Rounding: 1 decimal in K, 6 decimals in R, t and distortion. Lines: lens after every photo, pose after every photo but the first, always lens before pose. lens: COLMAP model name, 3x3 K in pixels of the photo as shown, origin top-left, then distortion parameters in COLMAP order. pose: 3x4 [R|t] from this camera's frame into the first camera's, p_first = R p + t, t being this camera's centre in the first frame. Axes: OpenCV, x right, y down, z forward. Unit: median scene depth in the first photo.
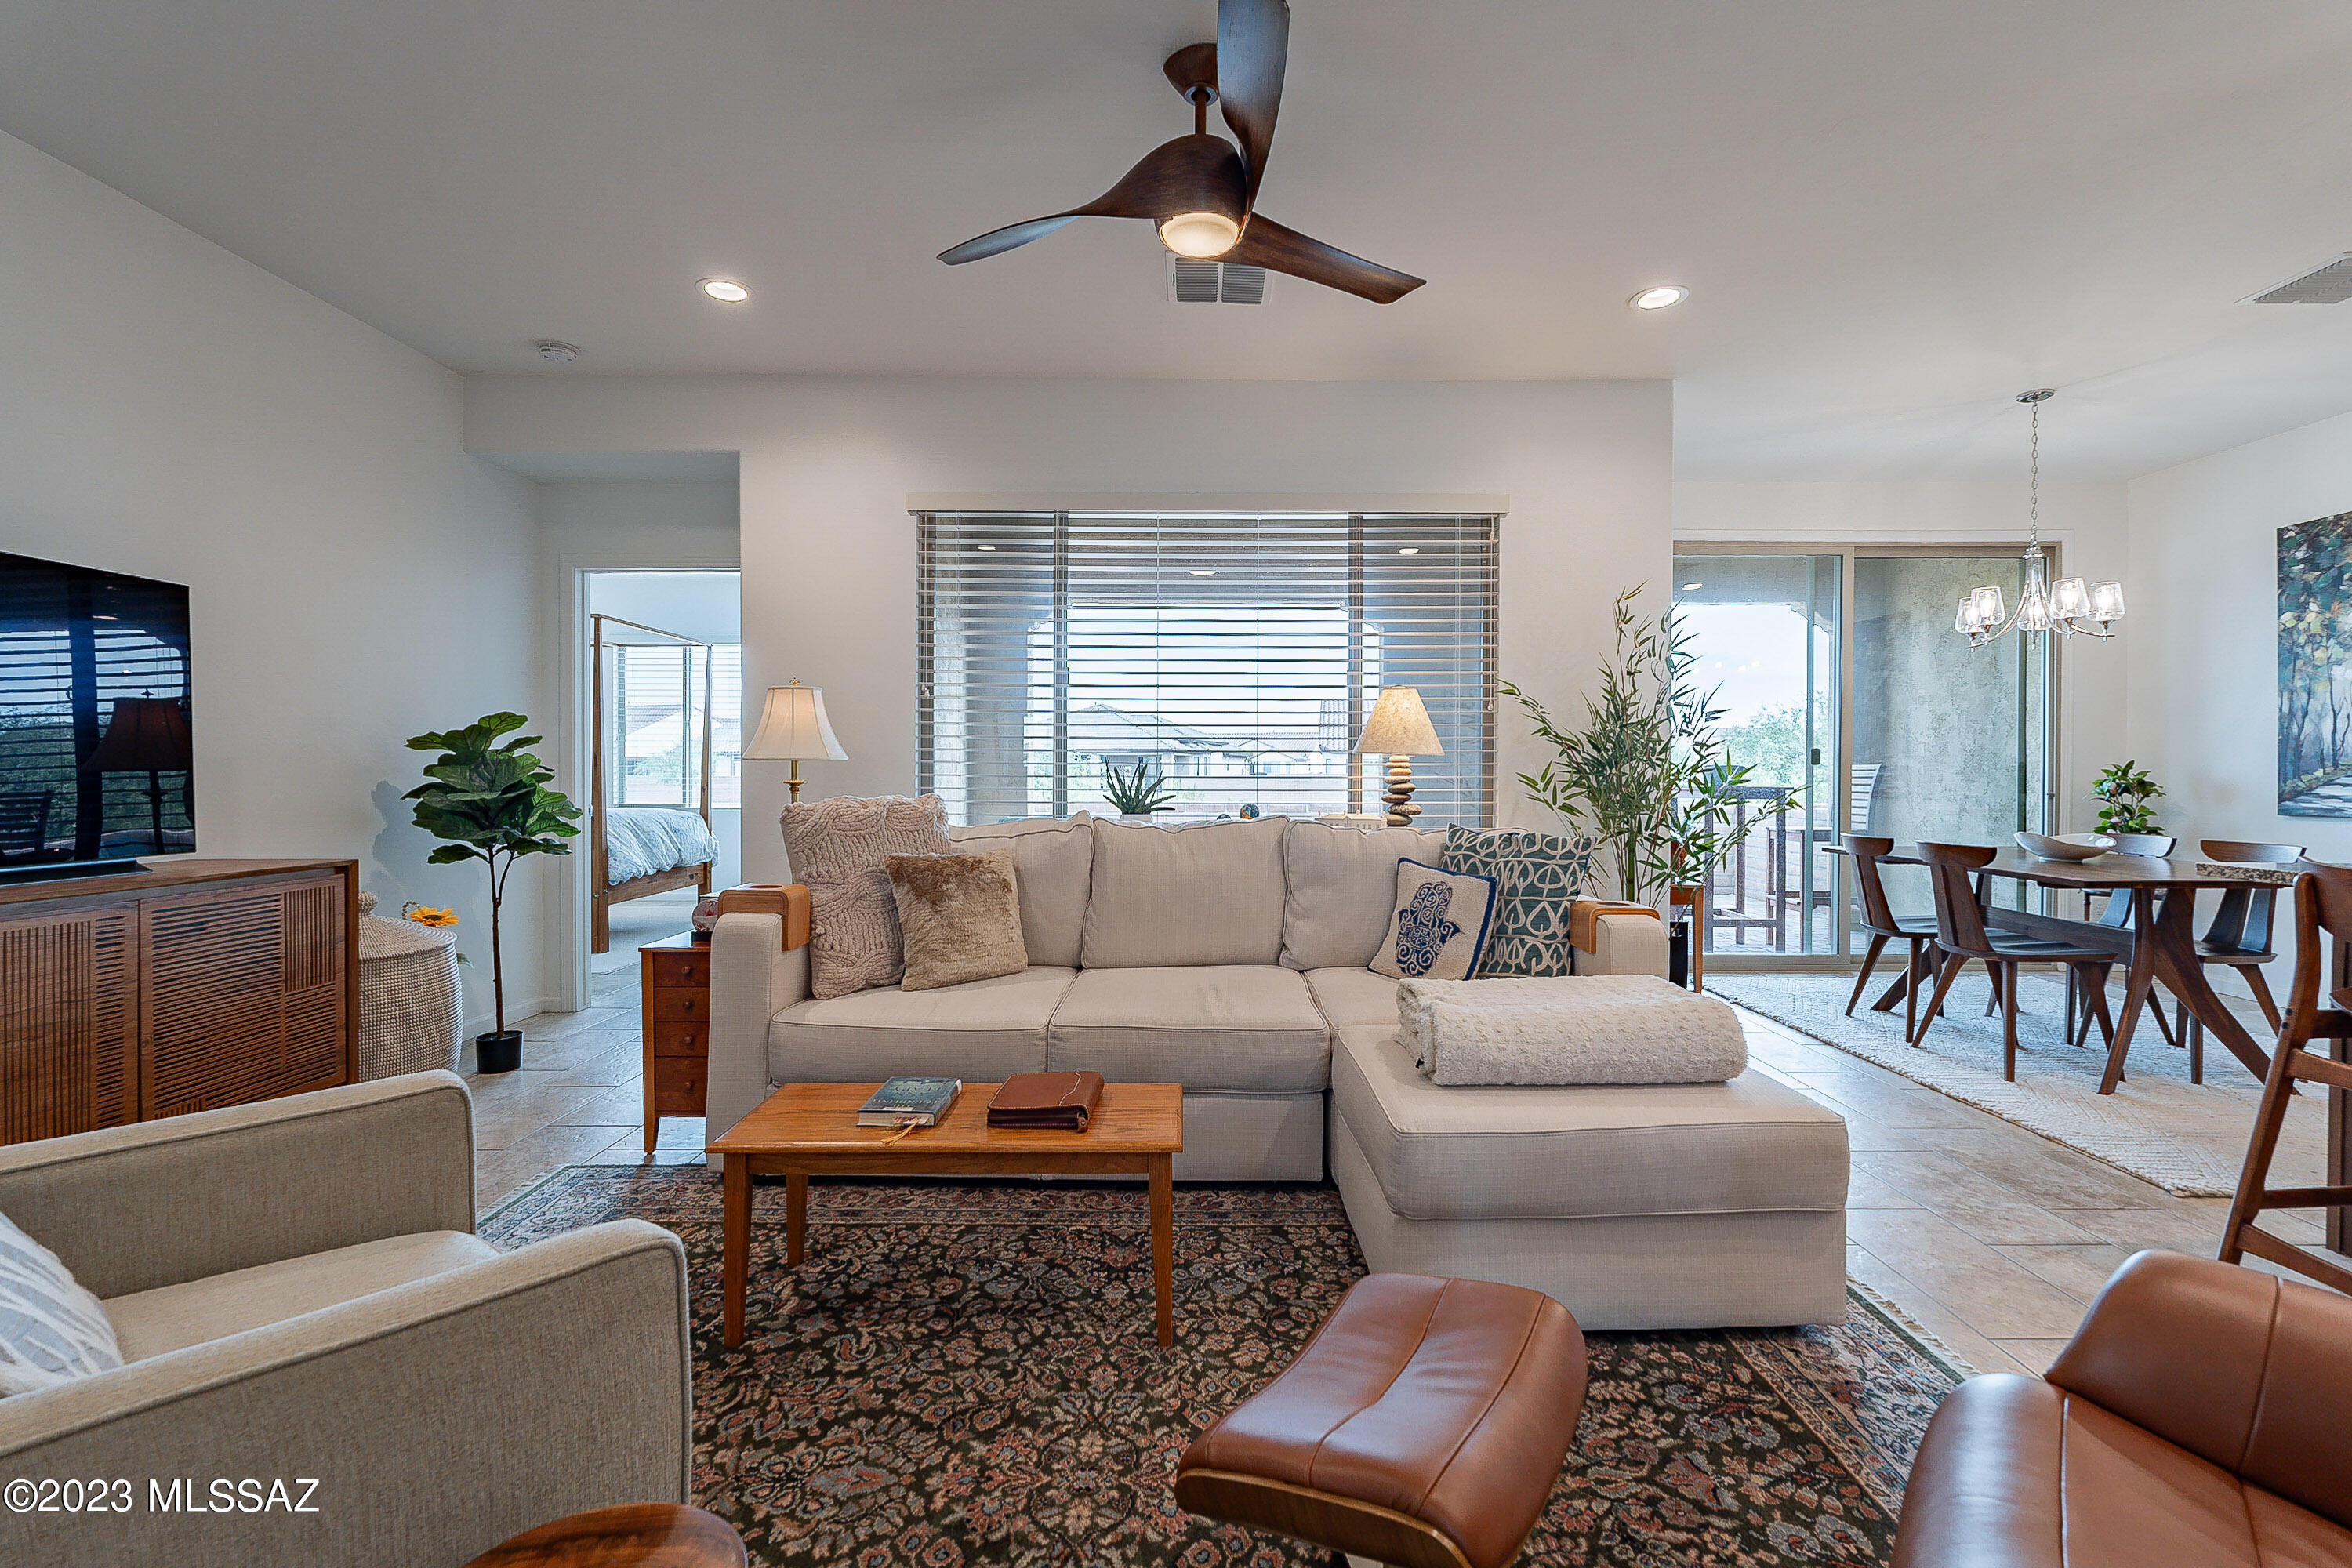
lens RADIAL K [[1046.2, 0, 1207.6], [0, 1046.2, 779.9], [0, 0, 1]] dist [-0.003240, 0.000215]
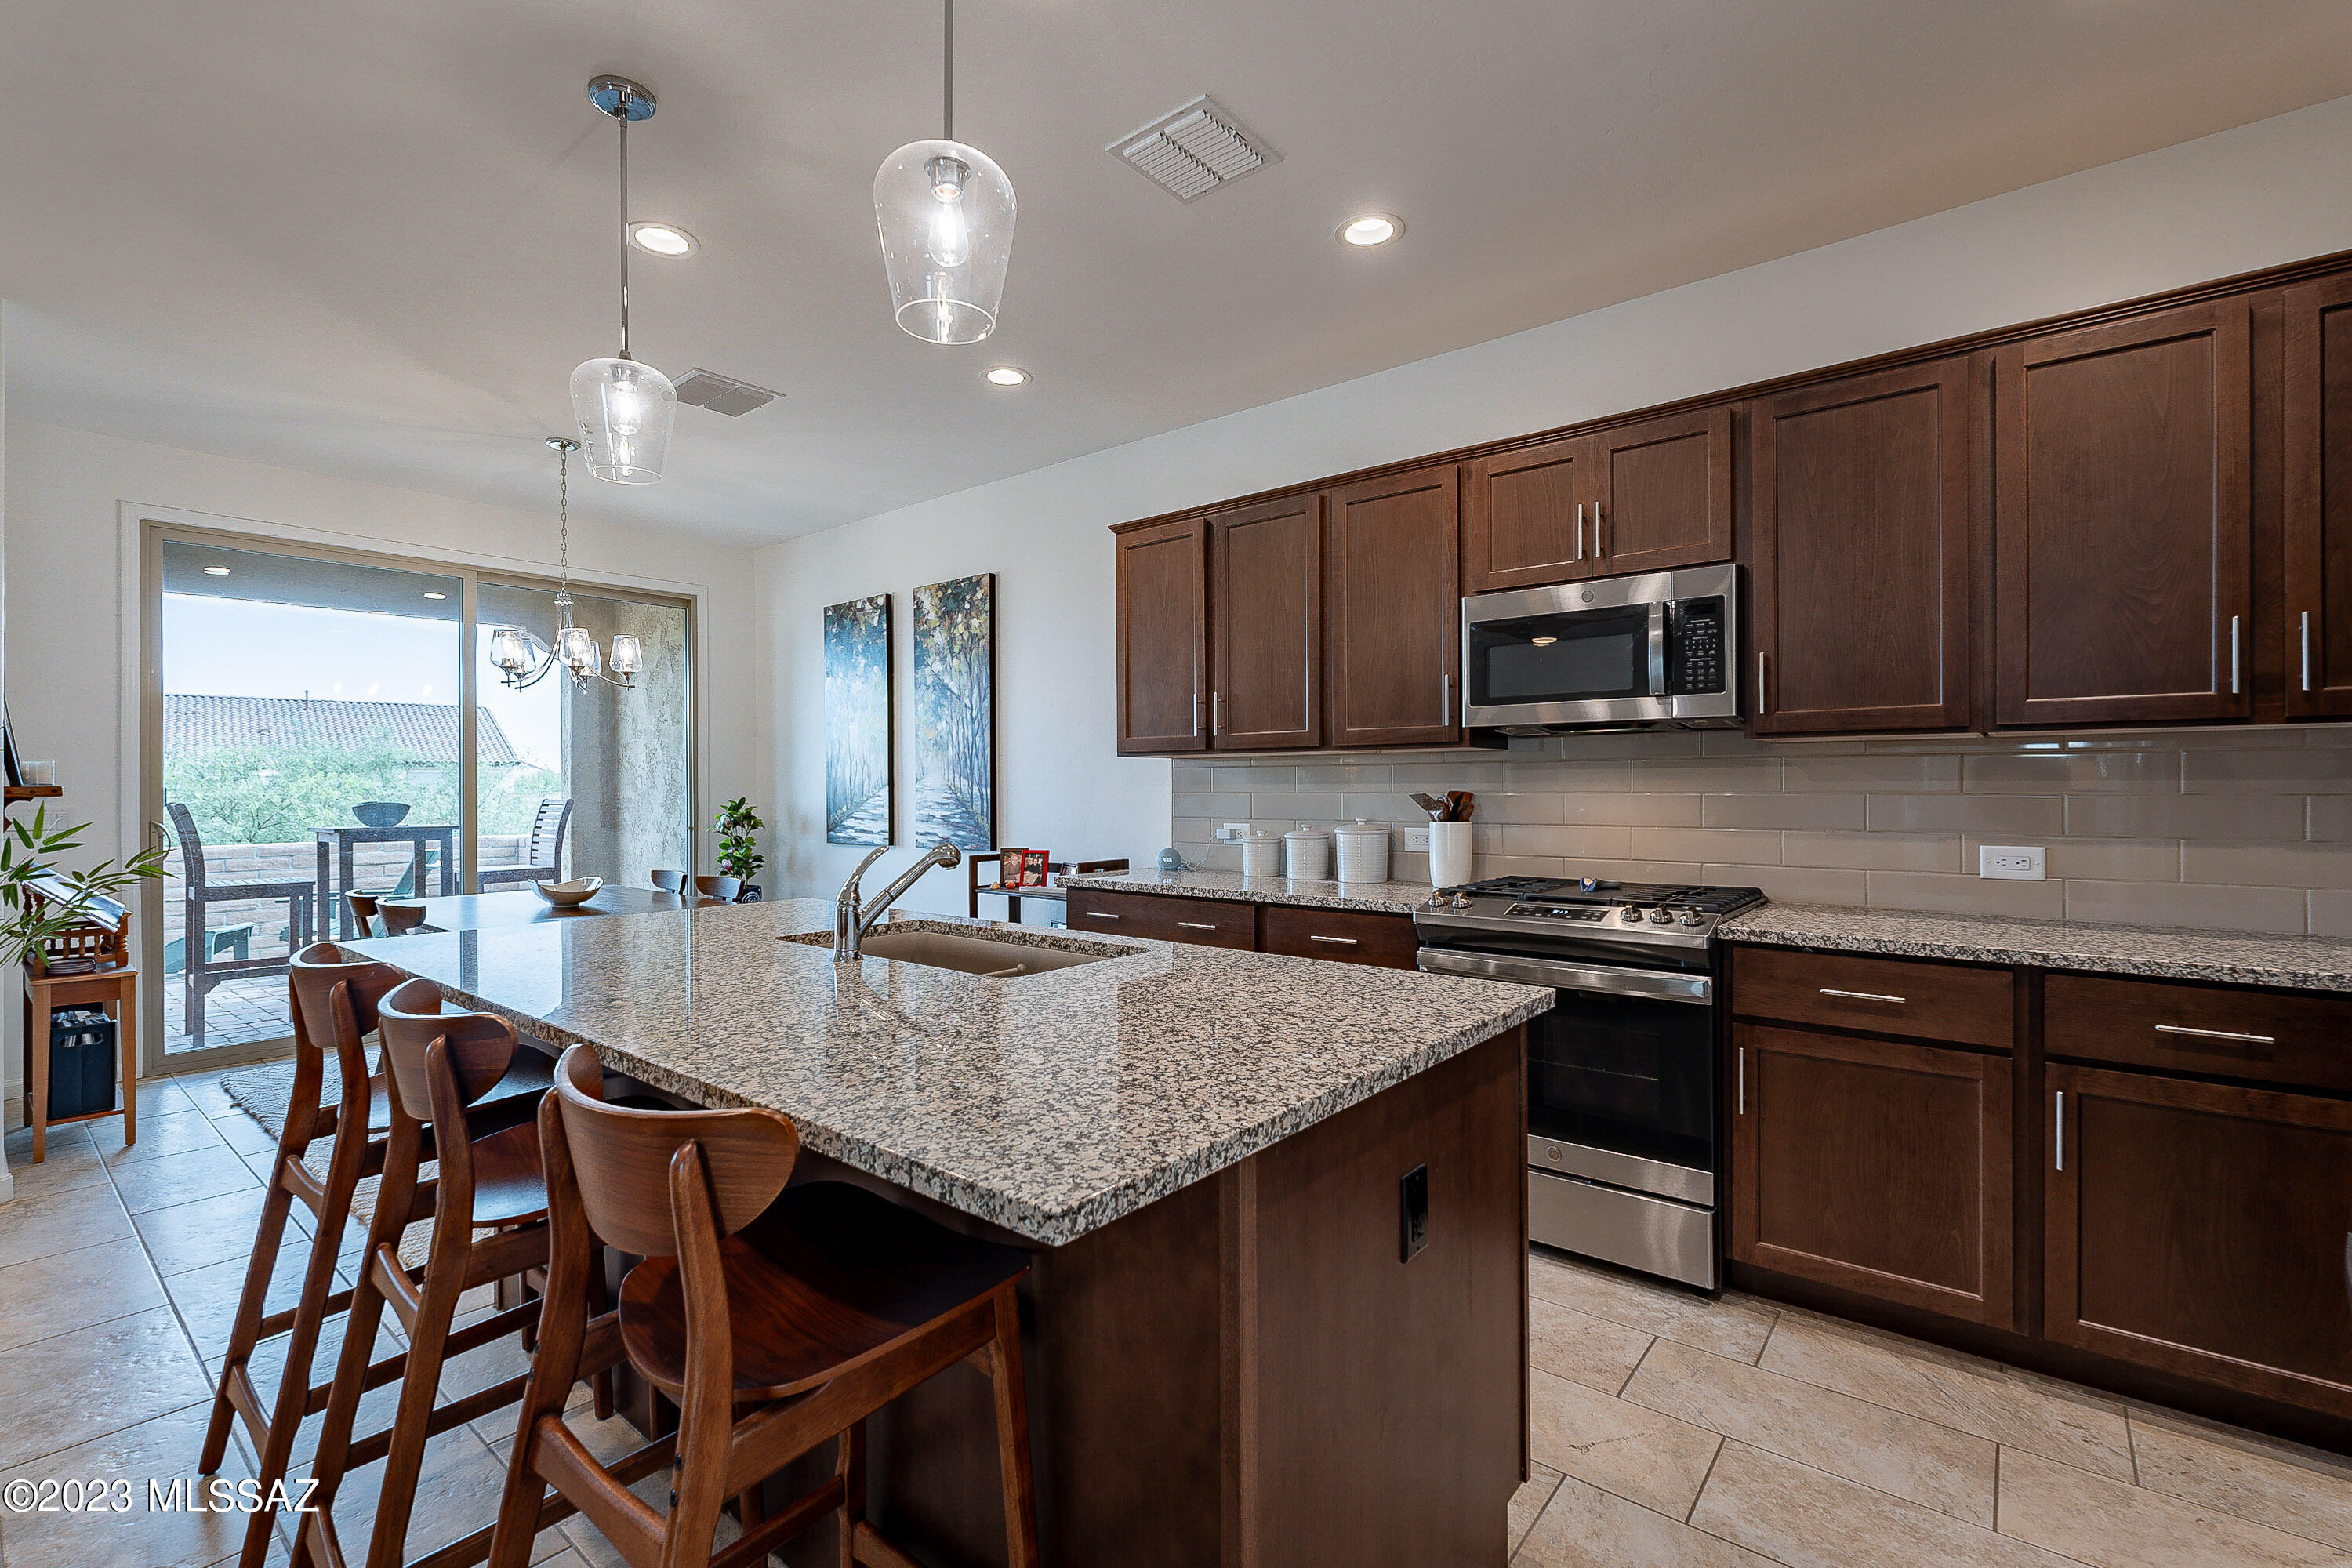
lens RADIAL K [[1031.2, 0, 1176.0], [0, 1031.2, 784.0], [0, 0, 1]] dist [-0.002091, 0.000068]
pose [[0.636280, -0.004354, 0.771446, 0.468814], [0.012823, 0.999906, -0.004933, -0.030968], [-0.771351, 0.013031, 0.636276, -0.103310]]
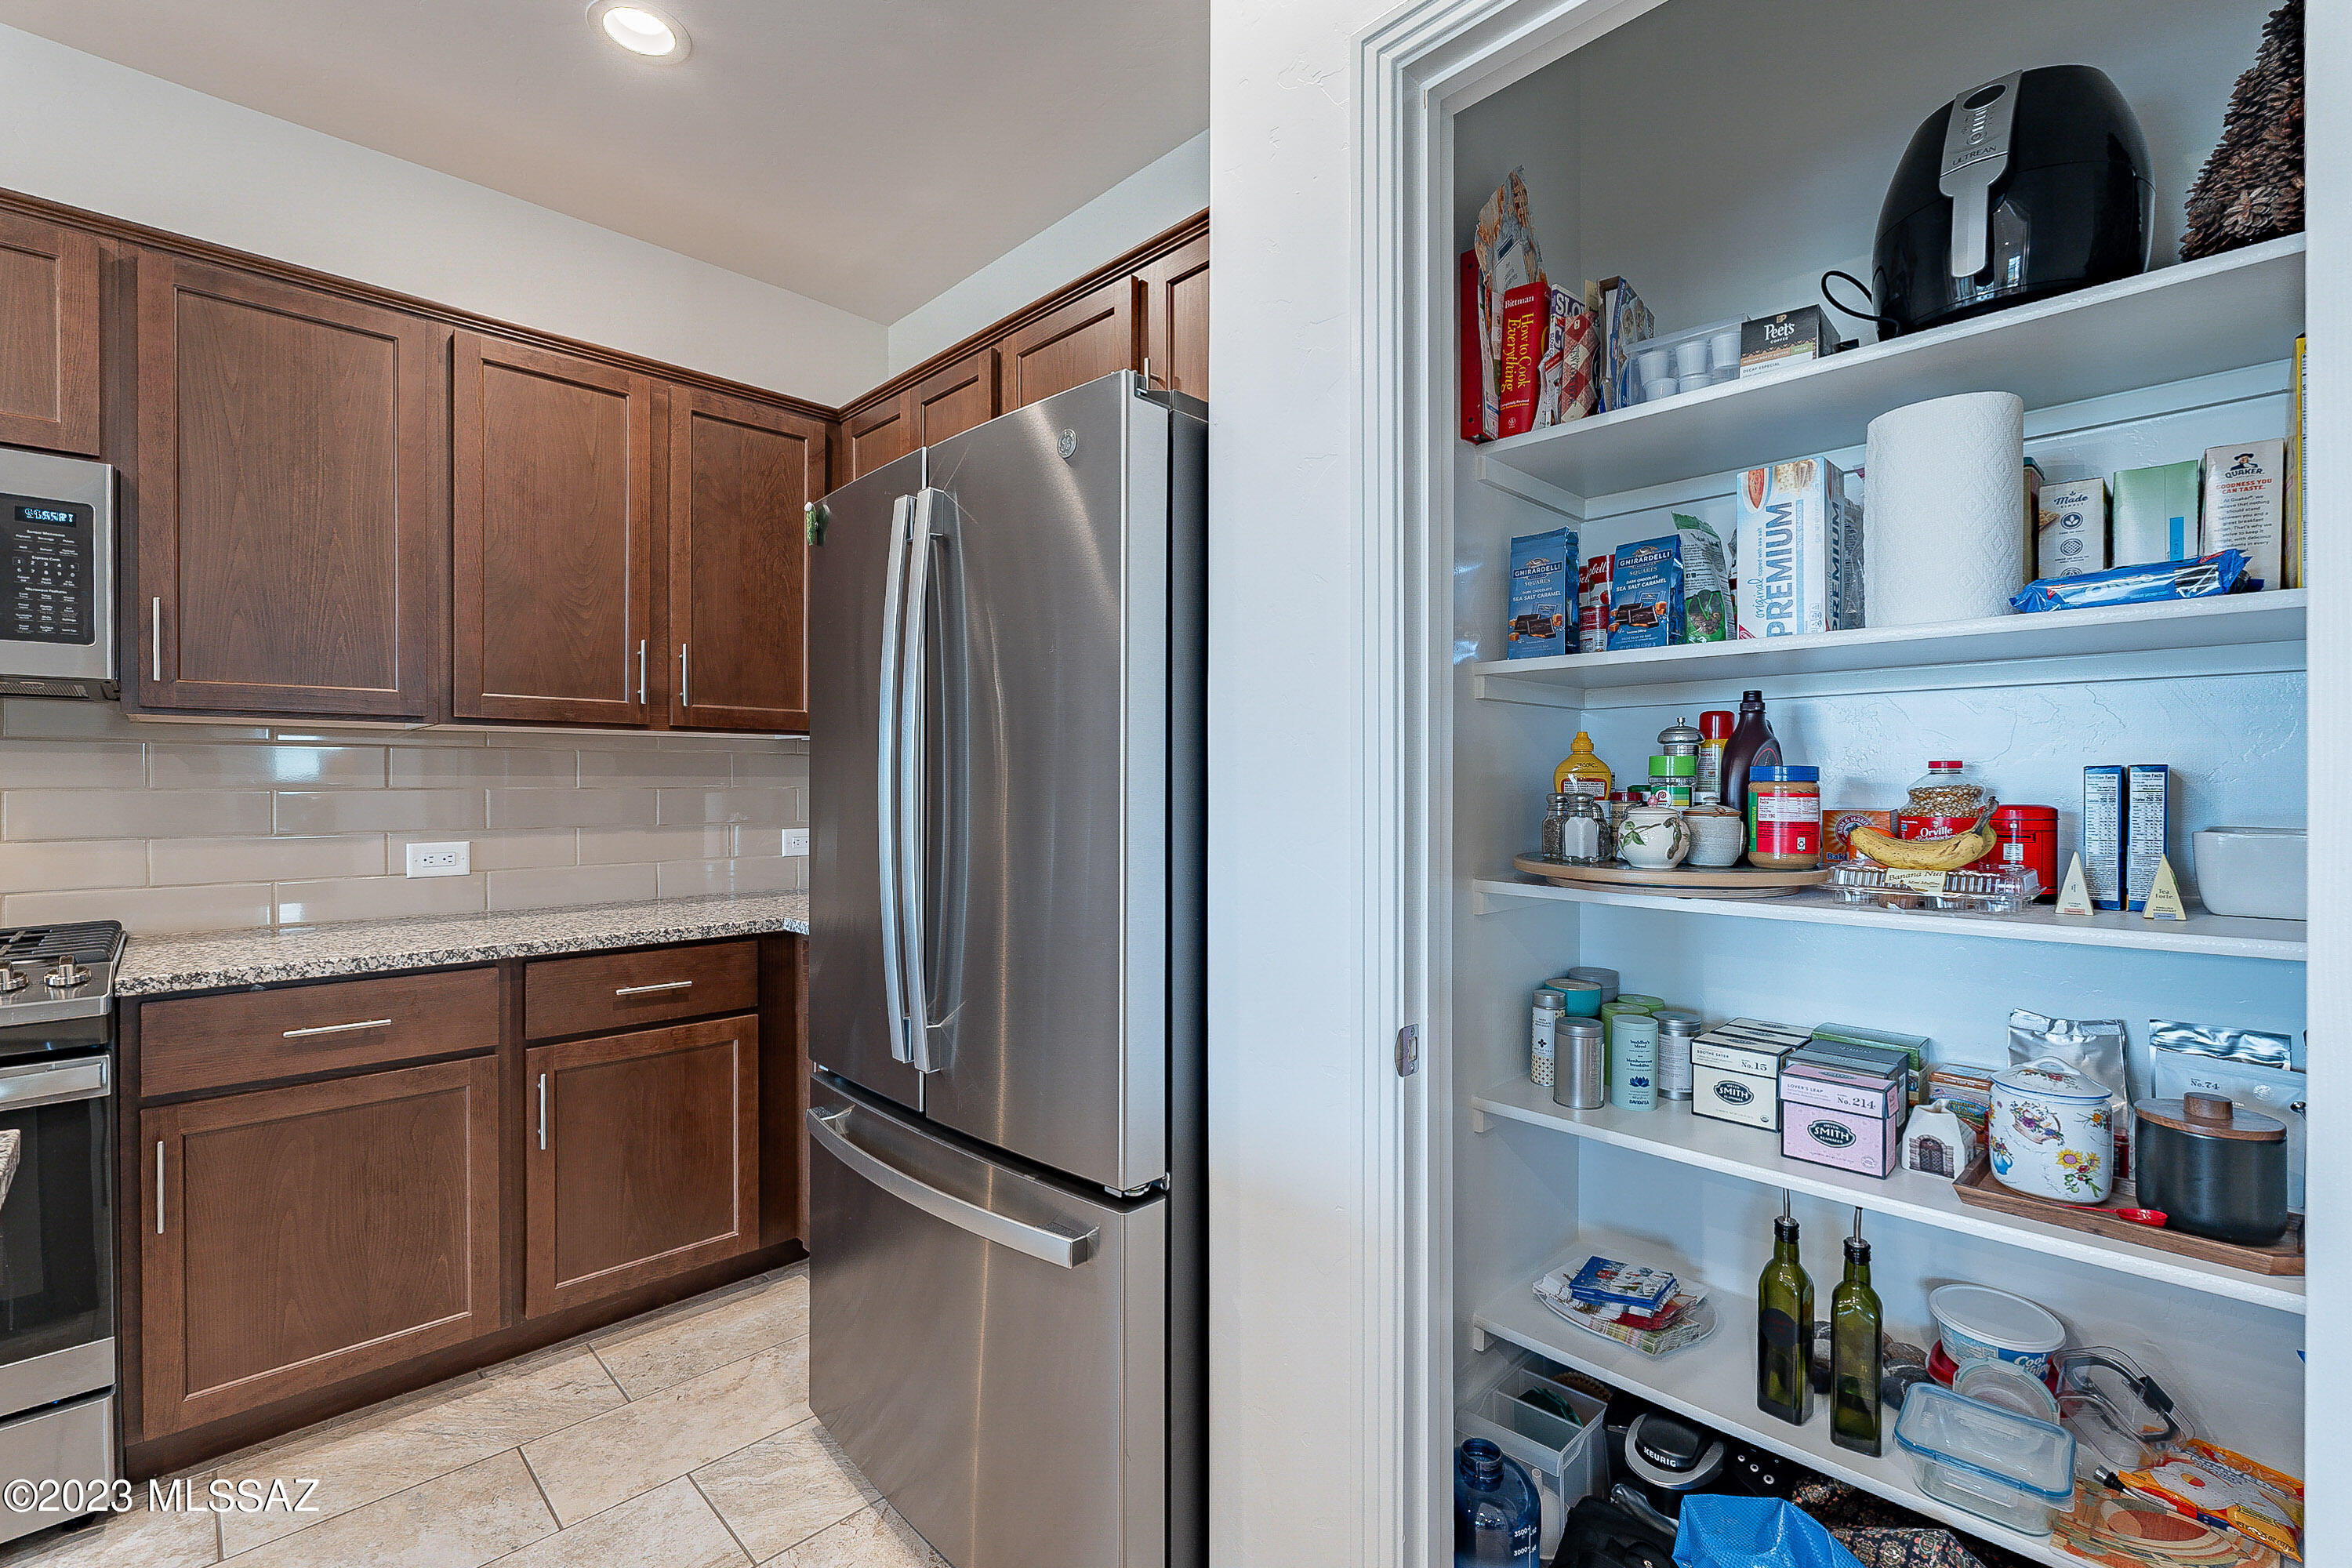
lens RADIAL K [[1028.8, 0, 1171.3], [0, 1028.8, 788.3], [0, 0, 1]] dist [-0.001456, -0.000183]
pose [[-0.695608, -0.006411, 0.718393, 0.540494], [0.005217, 0.999889, 0.013975, -0.027896], [-0.718402, 0.013469, -0.695497, 0.026269]]
